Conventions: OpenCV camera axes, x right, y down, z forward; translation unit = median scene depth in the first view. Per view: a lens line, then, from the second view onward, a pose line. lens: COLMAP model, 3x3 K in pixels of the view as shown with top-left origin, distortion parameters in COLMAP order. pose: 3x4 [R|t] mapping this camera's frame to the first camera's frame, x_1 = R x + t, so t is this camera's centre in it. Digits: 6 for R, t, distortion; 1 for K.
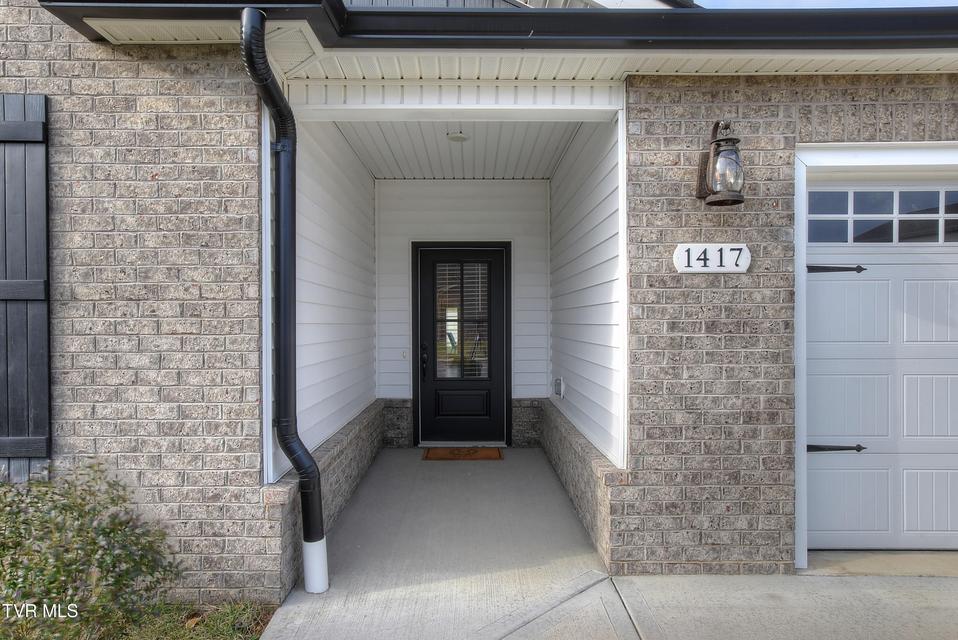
lens RADIAL K [[589.3, 0, 479.1], [0, 589.3, 321.4], [0, 0, 1]] dist [0.002895, 0.003338]
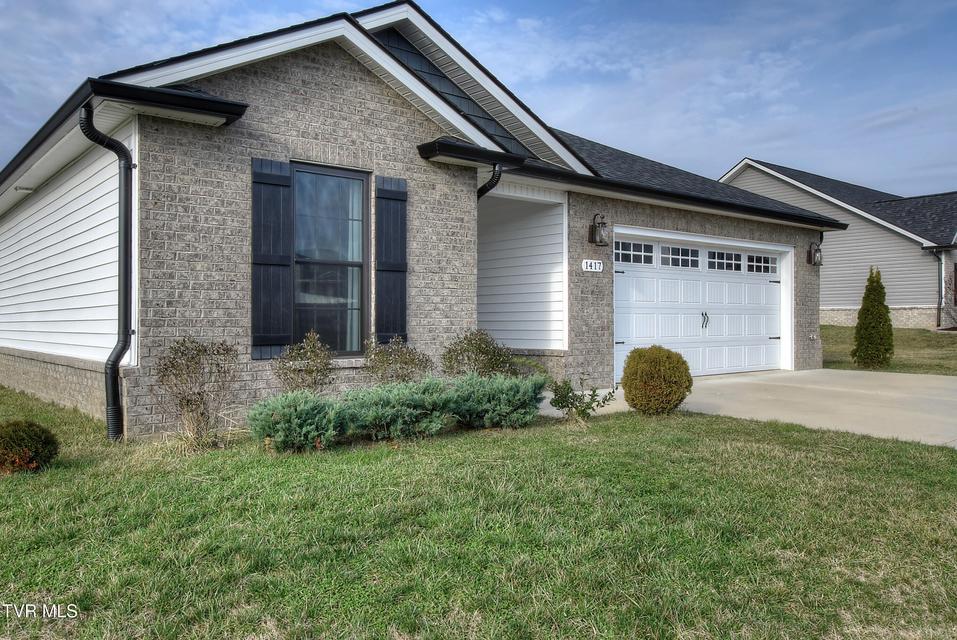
lens RADIAL K [[747.1, 0, 474.3], [0, 747.1, 319.7], [0, 0, 1]] dist [-0.020568, 0.003906]
pose [[0.775498, 0.000931, 0.631350, -2.054715], [0.005661, 0.999948, -0.008428, 0.151658], [-0.631325, 0.010109, 0.775452, -1.188481]]
